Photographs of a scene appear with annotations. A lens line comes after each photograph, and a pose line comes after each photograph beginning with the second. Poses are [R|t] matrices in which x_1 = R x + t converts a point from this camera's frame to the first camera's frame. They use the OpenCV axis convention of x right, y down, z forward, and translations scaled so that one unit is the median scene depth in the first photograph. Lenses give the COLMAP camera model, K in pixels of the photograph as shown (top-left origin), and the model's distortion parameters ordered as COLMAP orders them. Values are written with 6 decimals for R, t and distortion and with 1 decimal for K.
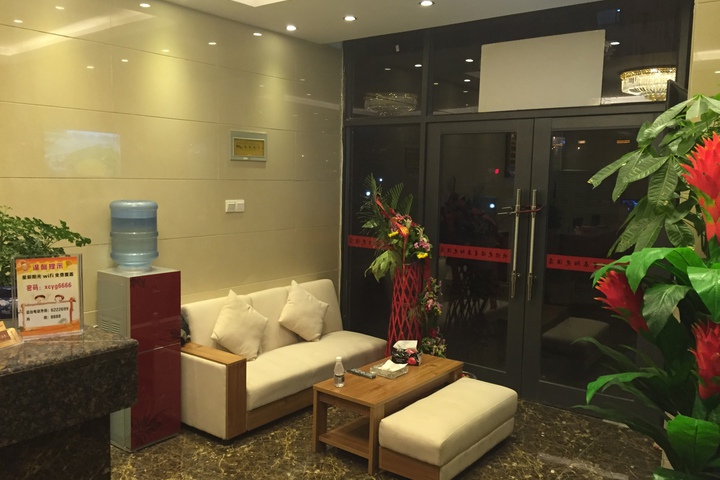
lens RADIAL K [[612.3, 0, 360.2], [0, 612.3, 236.9], [0, 0, 1]] dist [0.048666, -0.044033]
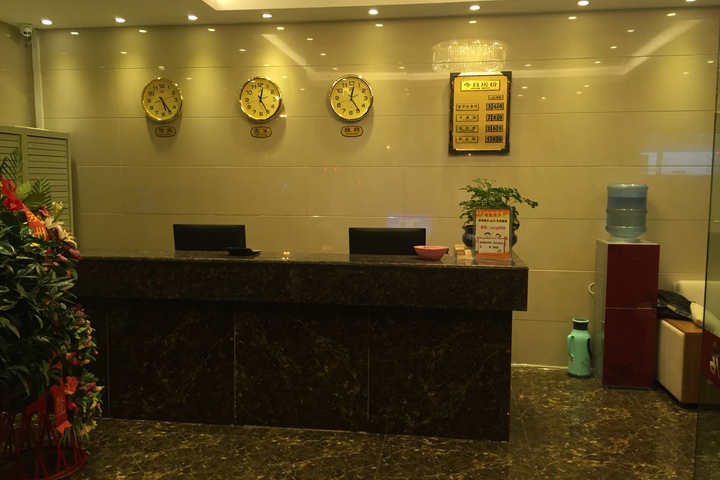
lens RADIAL K [[612.3, 0, 361.0], [0, 612.3, 241.1], [0, 0, 1]] dist [0.048666, -0.044033]
pose [[0.486749, 0.063835, -0.871206, 0.698545], [-0.077238, 0.996565, 0.029866, 0.093457], [0.870121, 0.052753, 0.490008, -0.059170]]
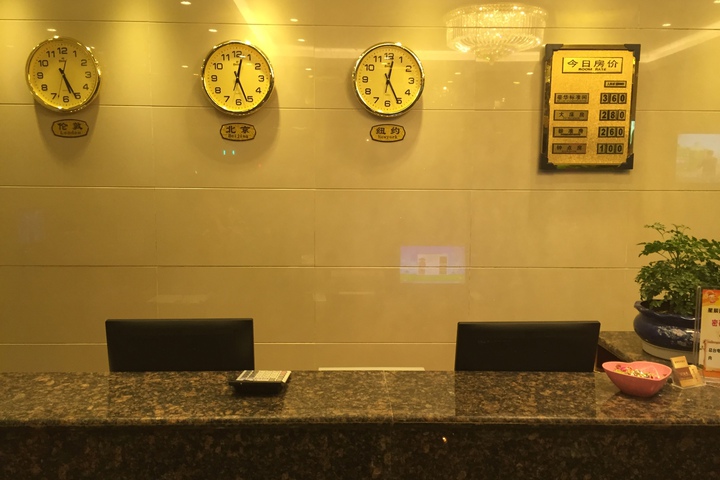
lens RADIAL K [[612.3, 0, 359.6], [0, 612.3, 241.0], [0, 0, 1]] dist [0.048666, -0.044033]
pose [[0.623449, 0.072482, -0.778497, -0.171197], [-0.067891, 0.996952, 0.038452, -0.032002], [0.778911, 0.028880, 0.626470, 0.055344]]
